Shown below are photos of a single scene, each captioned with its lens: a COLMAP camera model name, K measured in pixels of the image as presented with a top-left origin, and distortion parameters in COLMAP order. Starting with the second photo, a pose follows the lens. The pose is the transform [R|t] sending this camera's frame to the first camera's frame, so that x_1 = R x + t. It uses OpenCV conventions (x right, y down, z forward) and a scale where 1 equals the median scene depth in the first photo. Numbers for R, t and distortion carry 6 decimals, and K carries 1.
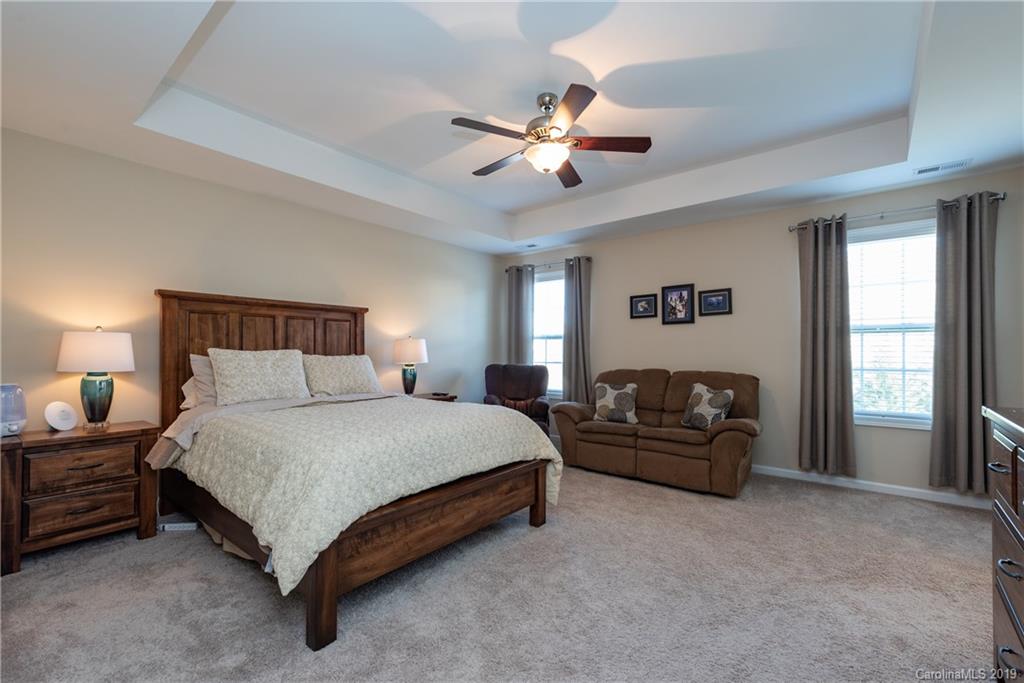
lens RADIAL K [[457.9, 0, 511.4], [0, 457.9, 345.8], [0, 0, 1]] dist [0.000357, -0.000012]
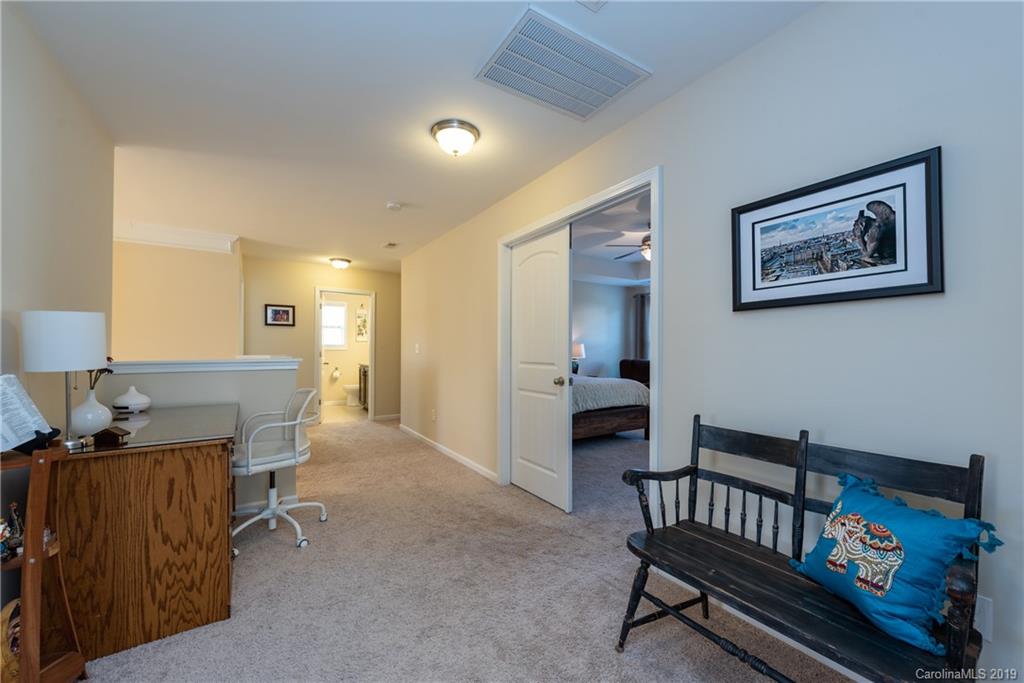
lens RADIAL K [[406.6, 0, 512.1], [0, 406.6, 348.1], [0, 0, 1]] dist [0.005201, -0.003343]
pose [[0.952878, -0.001254, -0.303353, 0.017413], [0.003078, 0.999980, 0.005535, -0.008920], [0.303340, -0.006208, 0.952862, -0.533641]]
